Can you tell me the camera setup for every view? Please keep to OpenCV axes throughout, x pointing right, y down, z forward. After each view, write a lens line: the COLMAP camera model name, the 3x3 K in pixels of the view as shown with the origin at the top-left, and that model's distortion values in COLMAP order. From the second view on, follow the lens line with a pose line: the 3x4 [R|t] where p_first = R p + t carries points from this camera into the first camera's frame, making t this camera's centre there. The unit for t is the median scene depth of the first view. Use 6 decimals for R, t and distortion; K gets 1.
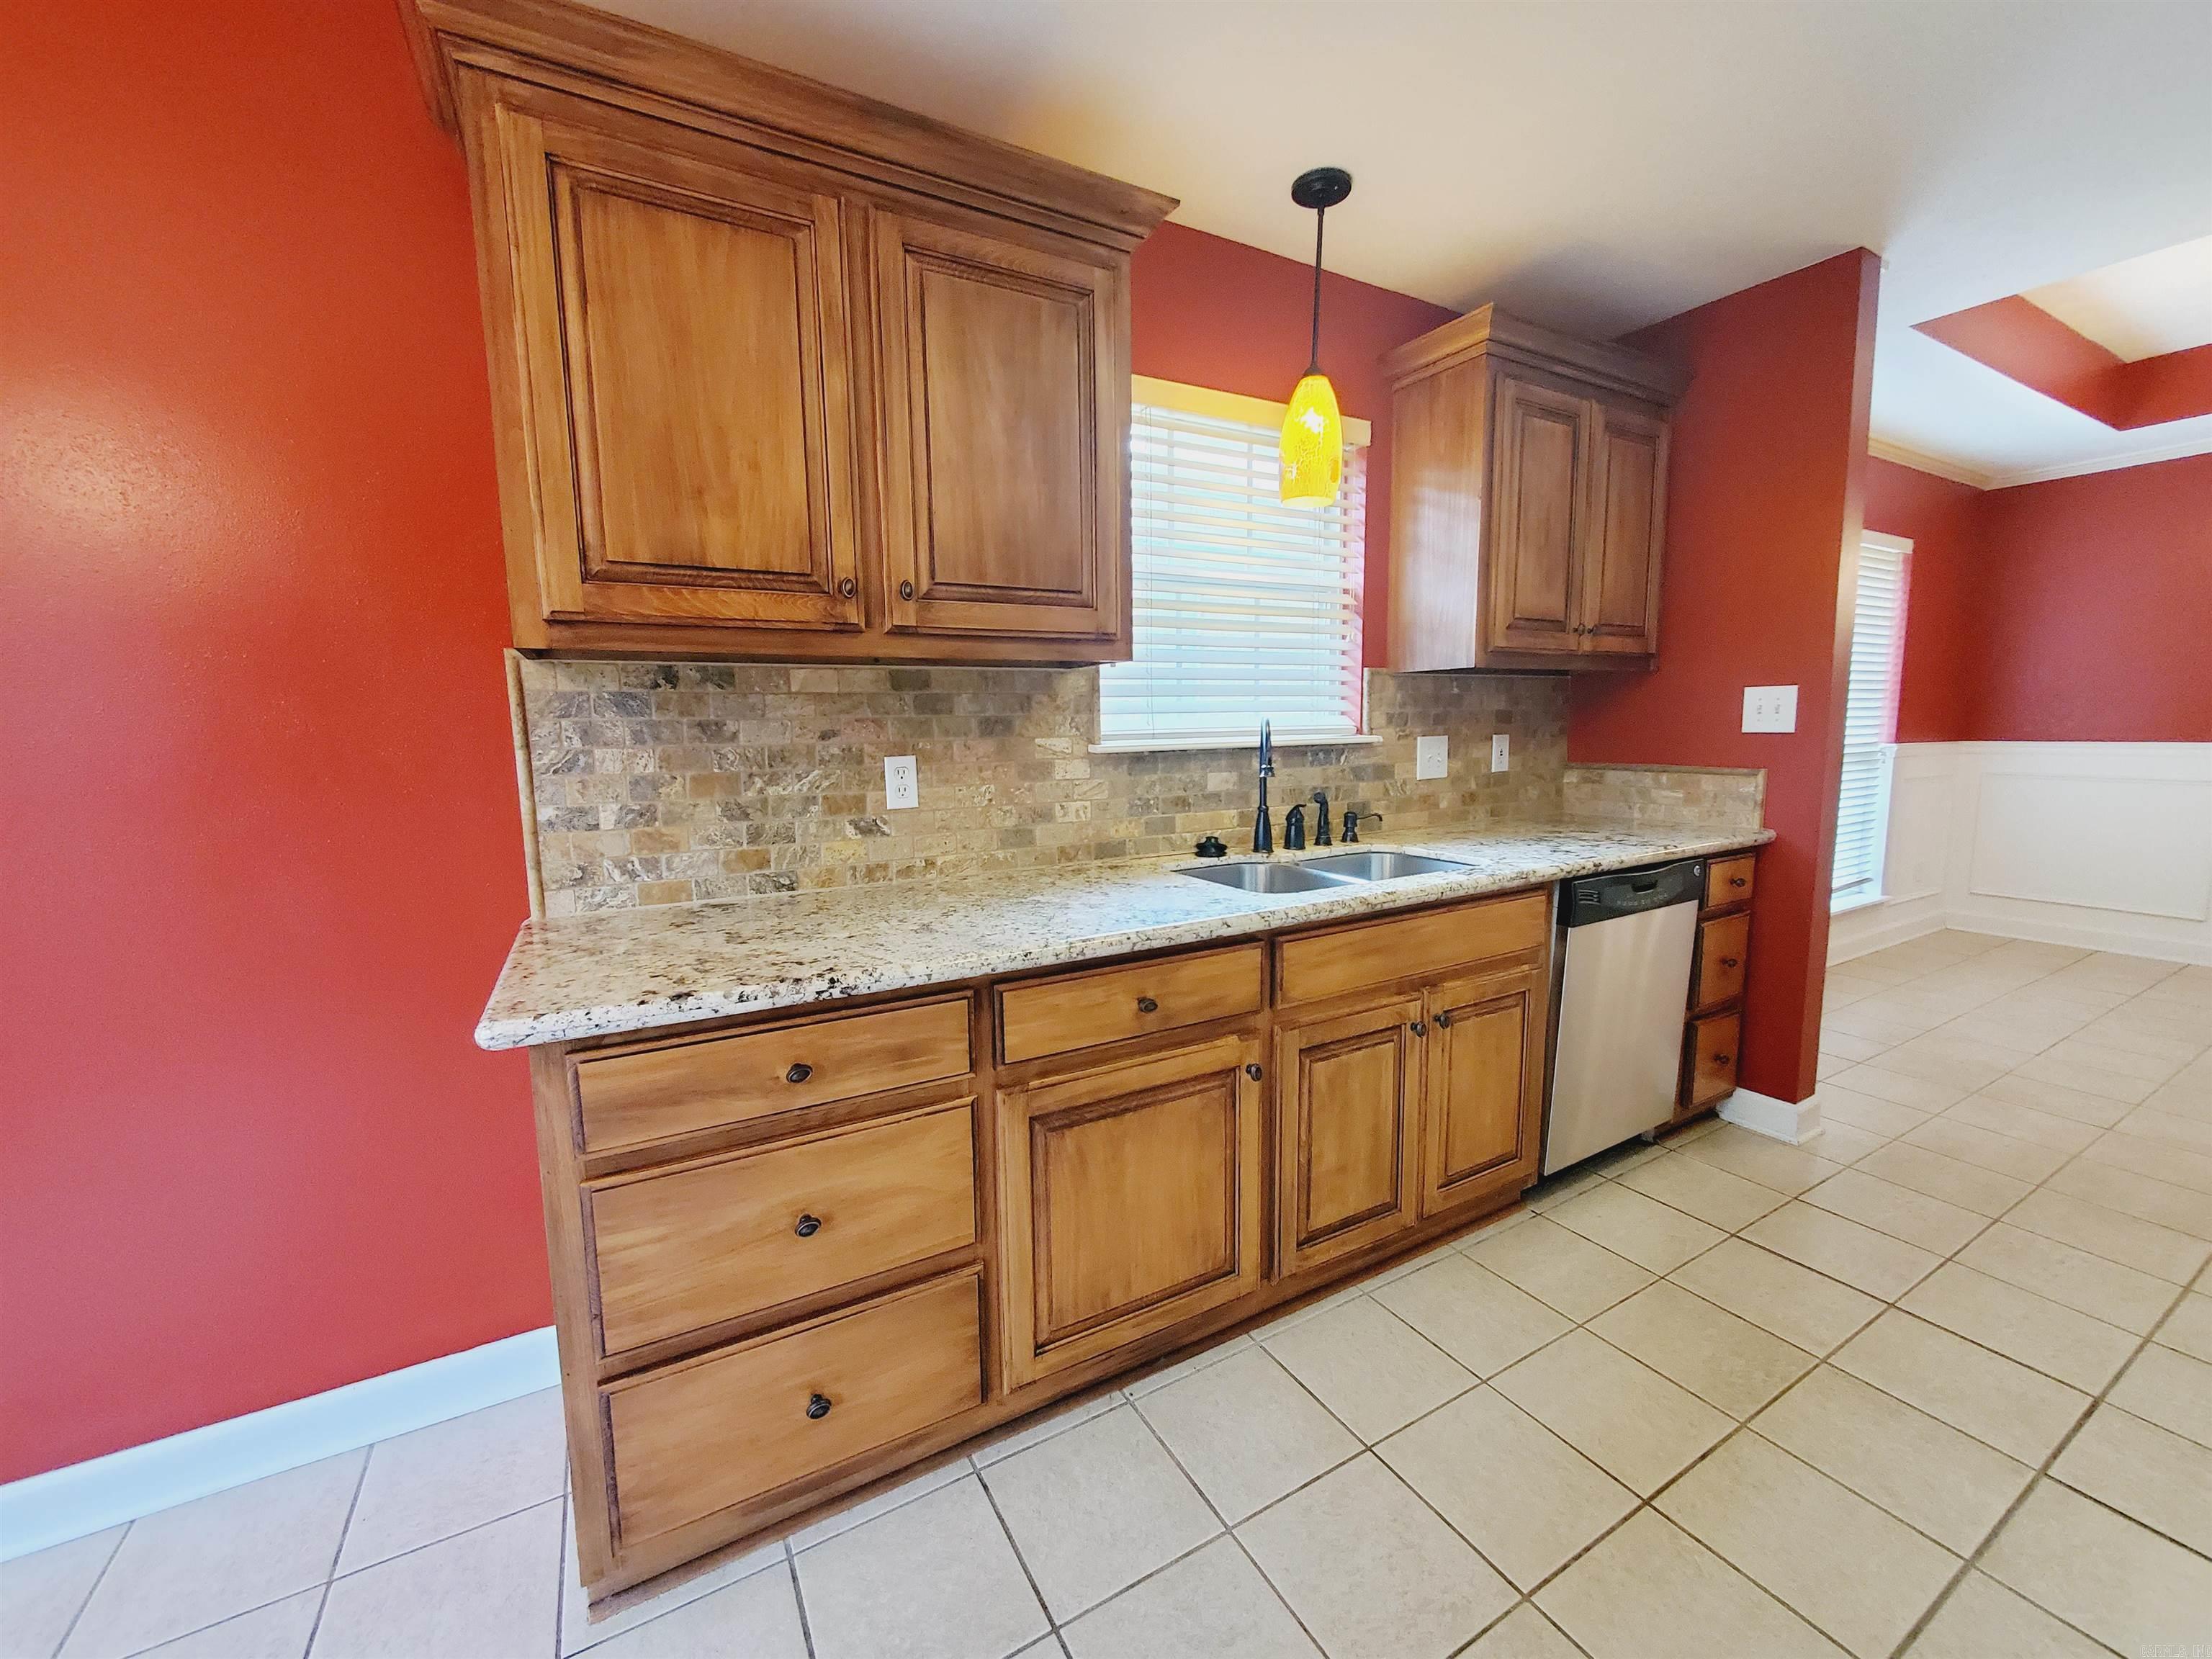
lens RADIAL K [[880.0, 0, 1106.0], [0, 880.0, 829.5], [0, 0, 1]] dist [0.000949, -0.000393]
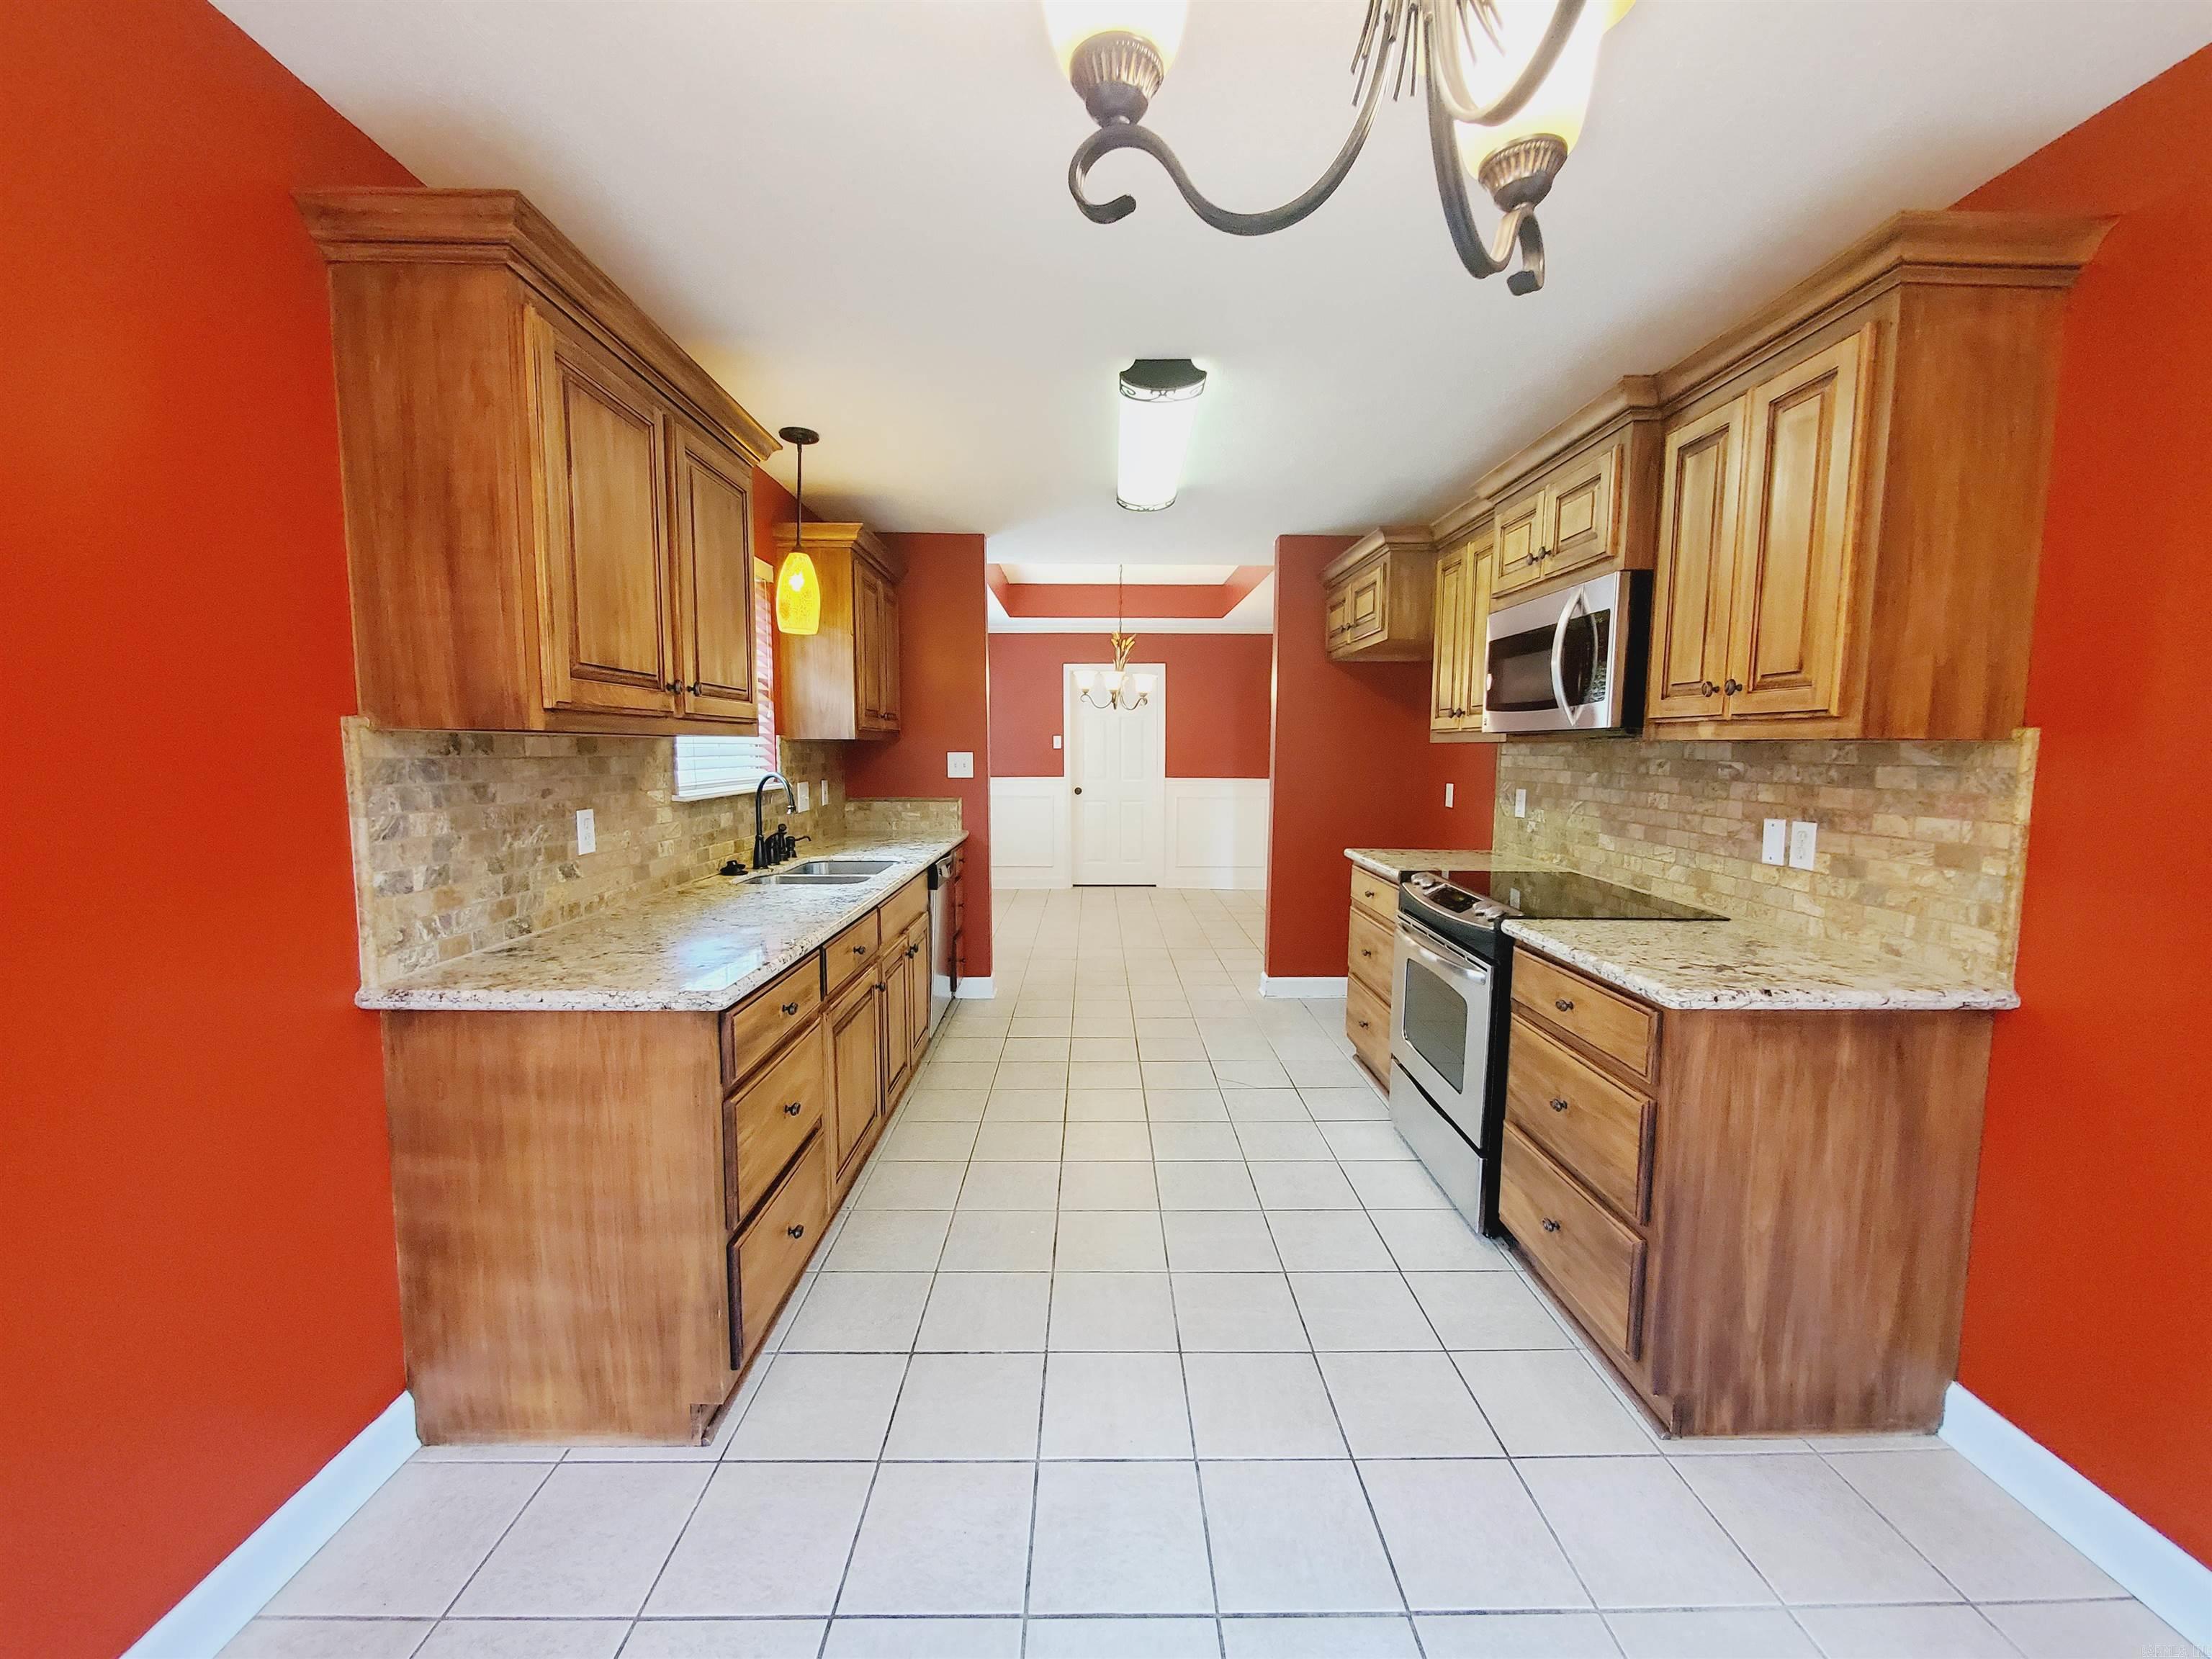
lens RADIAL K [[878.5, 0, 1106.0], [0, 878.5, 829.5], [0, 0, 1]] dist [-0.002706, -0.000480]
pose [[0.480554, -0.064110, 0.874619, -1.030718], [0.098267, 0.994980, 0.018941, -0.011425], [-0.871442, 0.076844, 0.484441, -0.197907]]
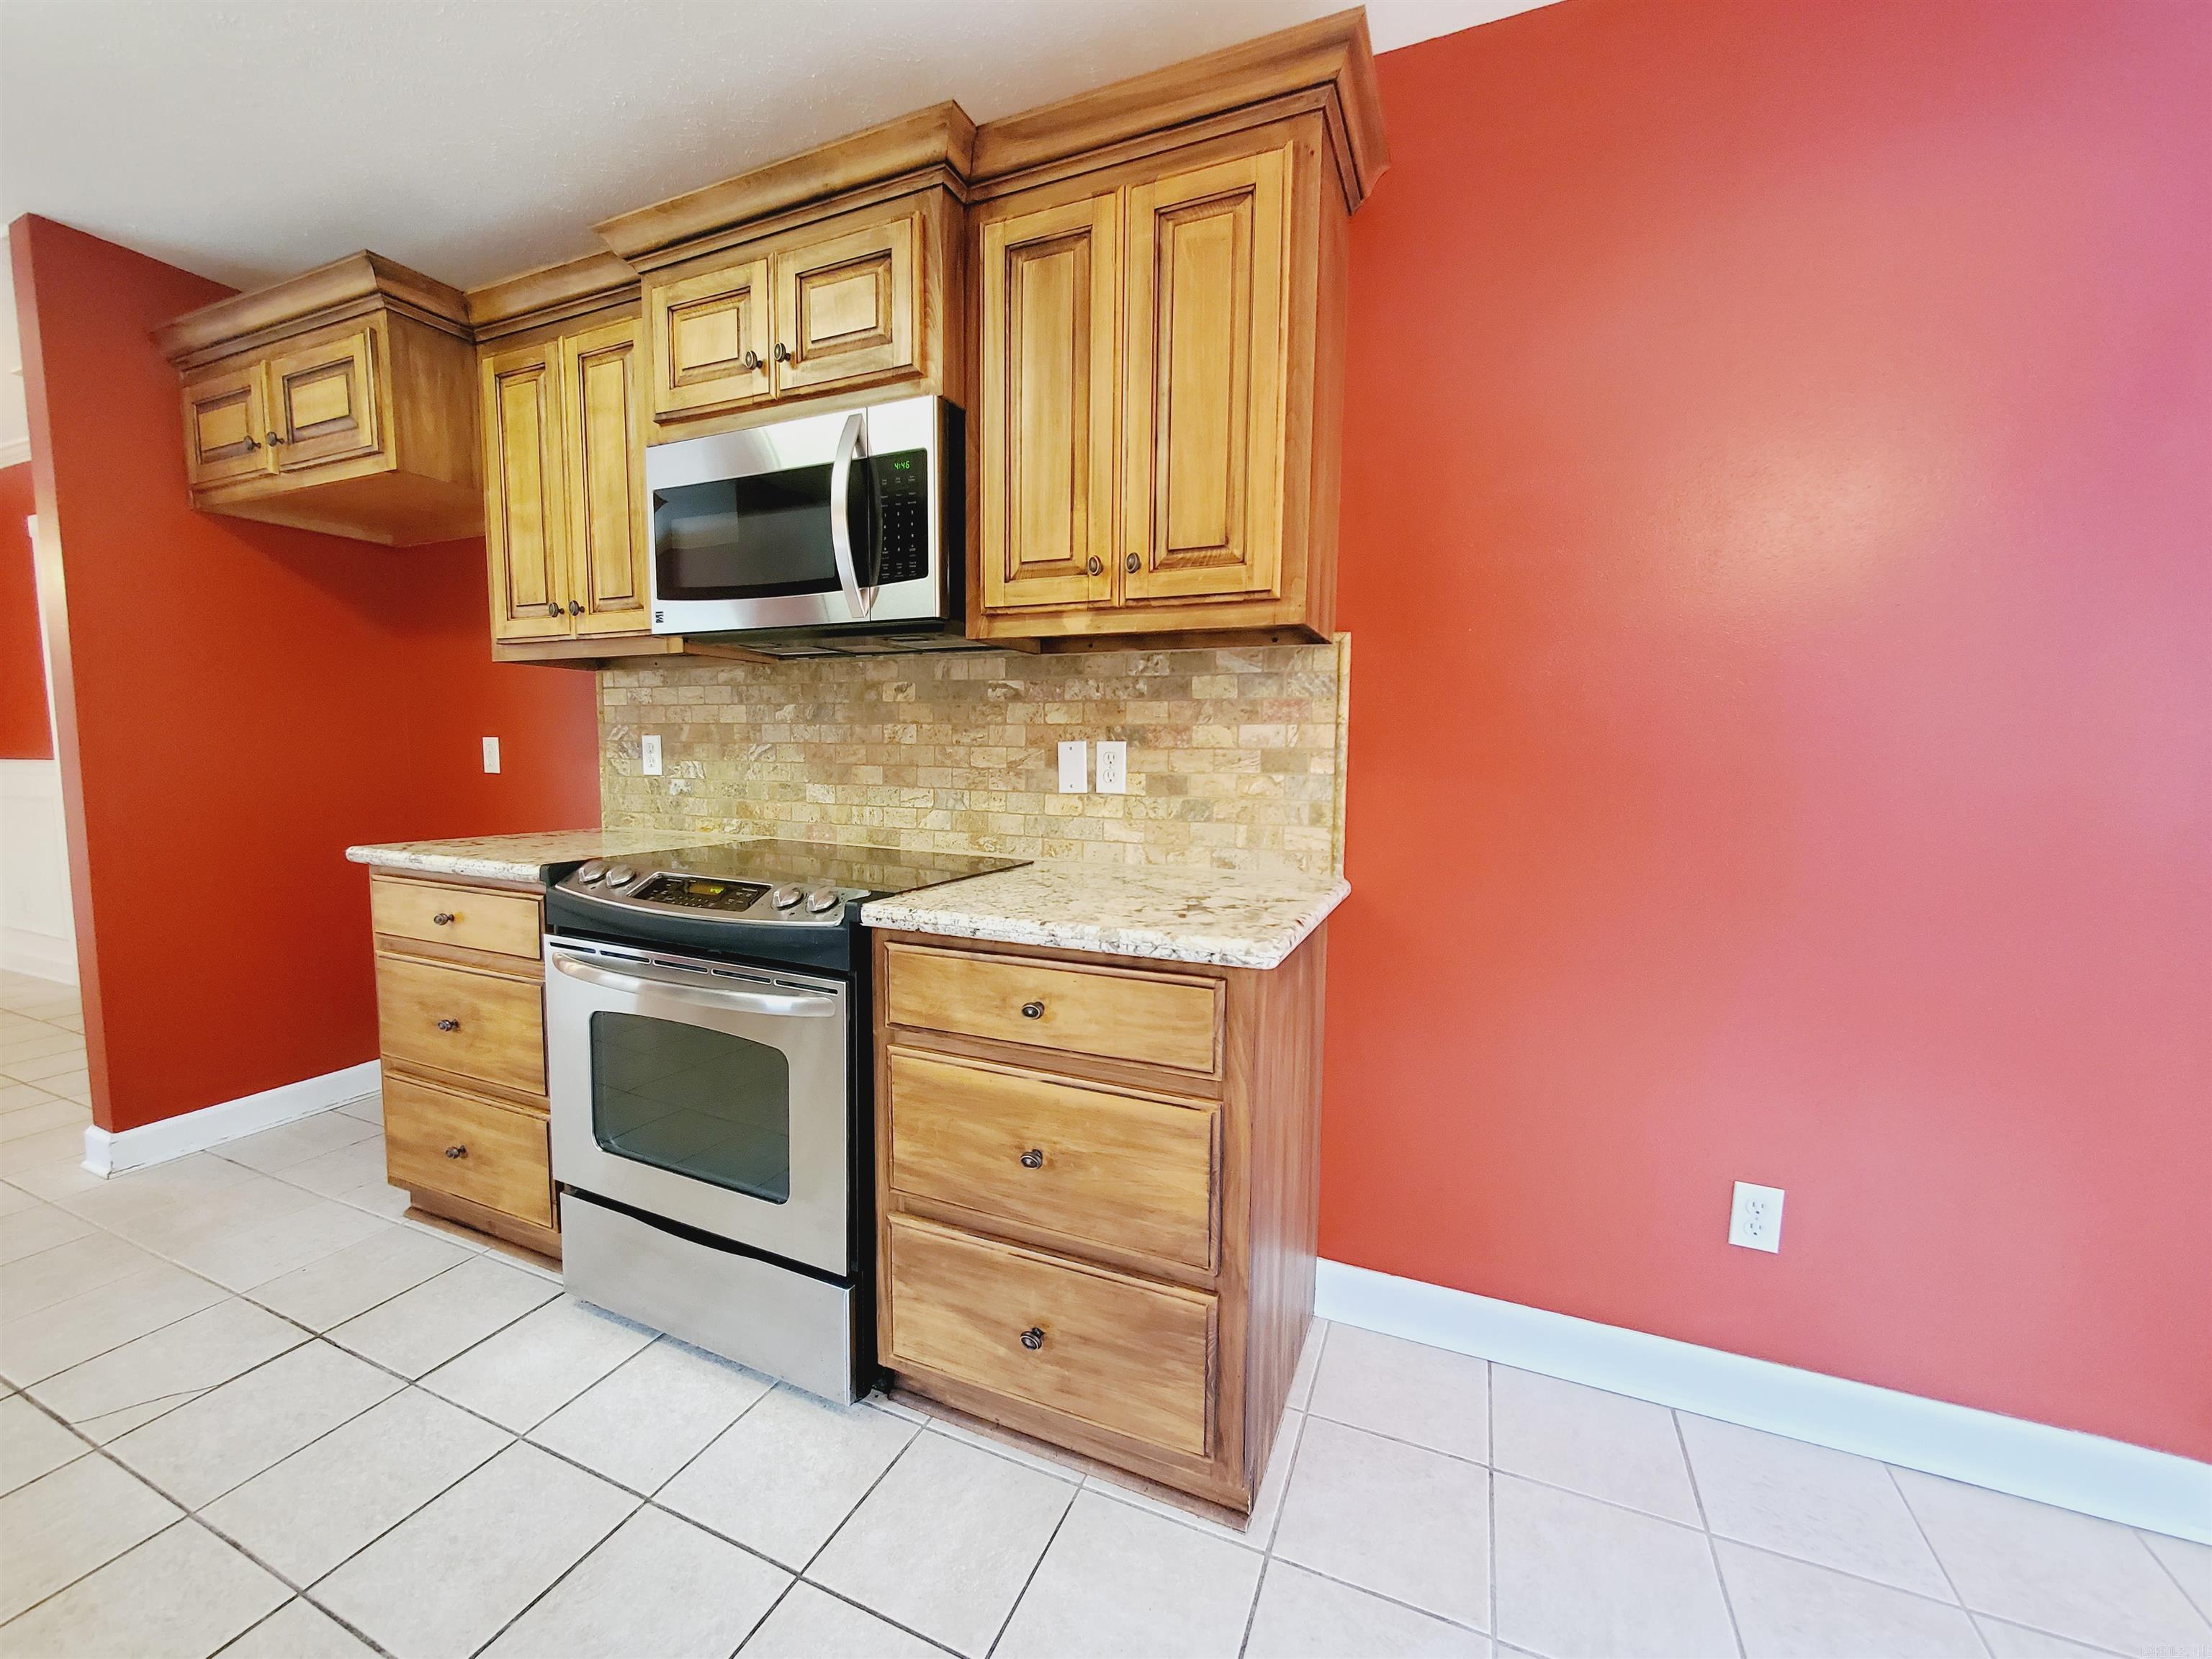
lens RADIAL K [[877.1, 0, 1102.0], [0, 877.1, 831.2], [0, 0, 1]] dist [0.000916, -0.000109]
pose [[-0.600842, -0.065305, 0.796695, -0.383078], [0.101055, 0.982456, 0.156744, 0.032664], [-0.792954, 0.174688, -0.583702, 0.225086]]
